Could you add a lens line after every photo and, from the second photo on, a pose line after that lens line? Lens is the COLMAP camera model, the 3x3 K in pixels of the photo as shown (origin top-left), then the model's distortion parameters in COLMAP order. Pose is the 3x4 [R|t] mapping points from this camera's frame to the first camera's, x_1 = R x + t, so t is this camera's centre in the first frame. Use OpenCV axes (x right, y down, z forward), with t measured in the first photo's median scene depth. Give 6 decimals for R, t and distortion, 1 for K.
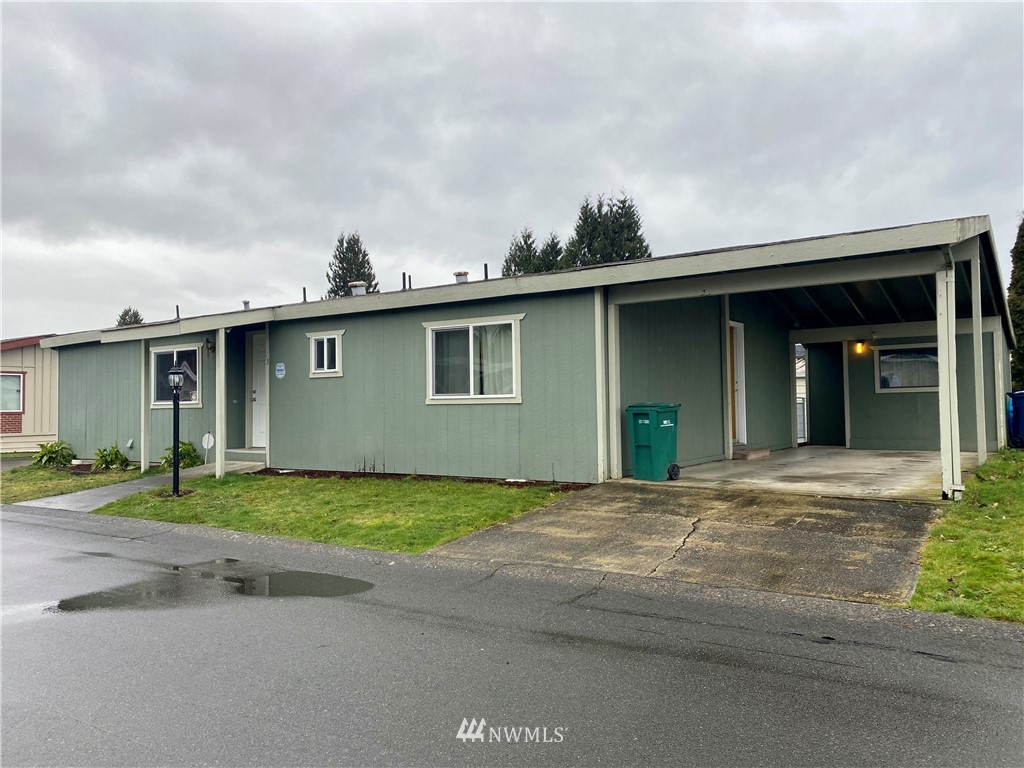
lens RADIAL K [[779.6, 0, 477.1], [0, 779.6, 374.0], [0, 0, 1]] dist [0.040262, -0.051933]
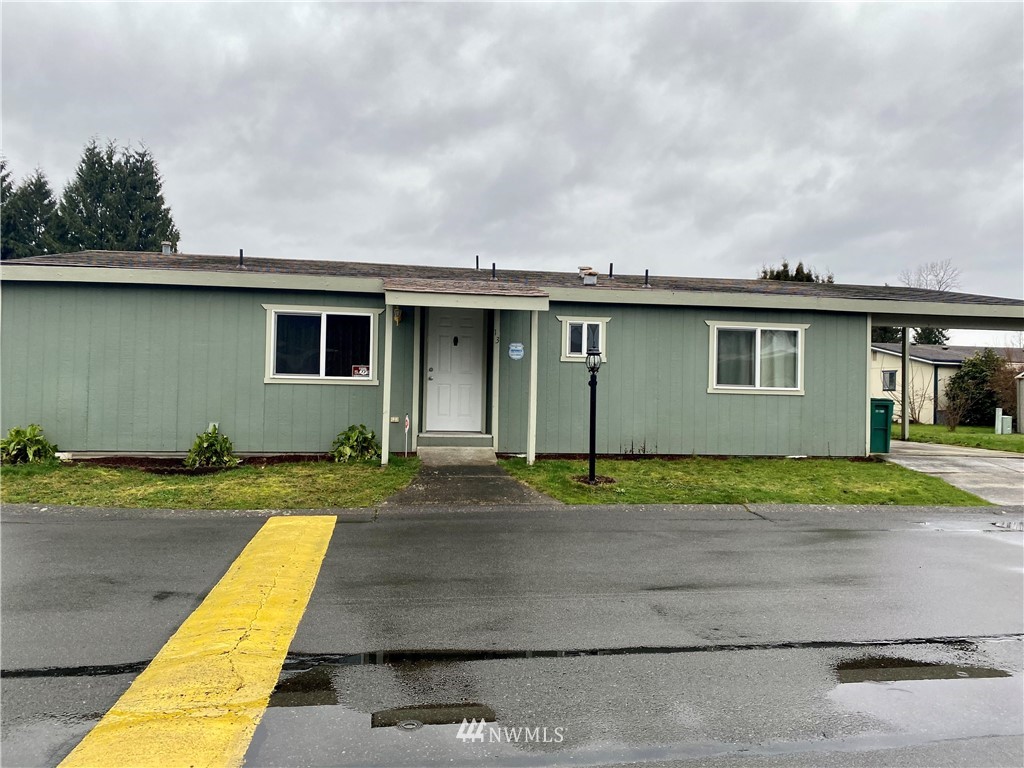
lens RADIAL K [[779.6, 0, 490.0], [0, 779.6, 376.8], [0, 0, 1]] dist [0.040262, -0.051933]
pose [[0.725606, 0.035824, 0.687178, -0.850989], [-0.059621, 0.998161, 0.010919, 0.017115], [-0.685523, -0.048893, 0.726407, 0.306609]]
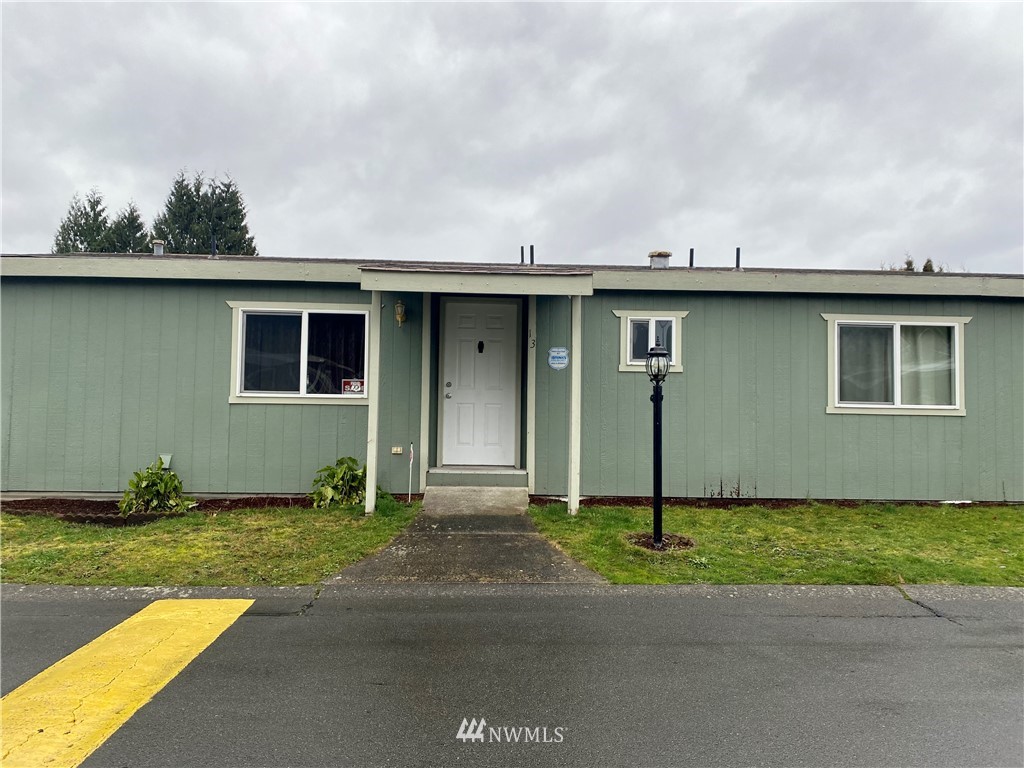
lens RADIAL K [[779.6, 0, 497.9], [0, 779.6, 374.7], [0, 0, 1]] dist [0.040262, -0.051933]
pose [[0.794212, 0.053197, 0.605307, -0.665512], [-0.051632, 0.998466, -0.020004, 0.025574], [-0.605443, -0.015366, 0.795741, 0.433374]]
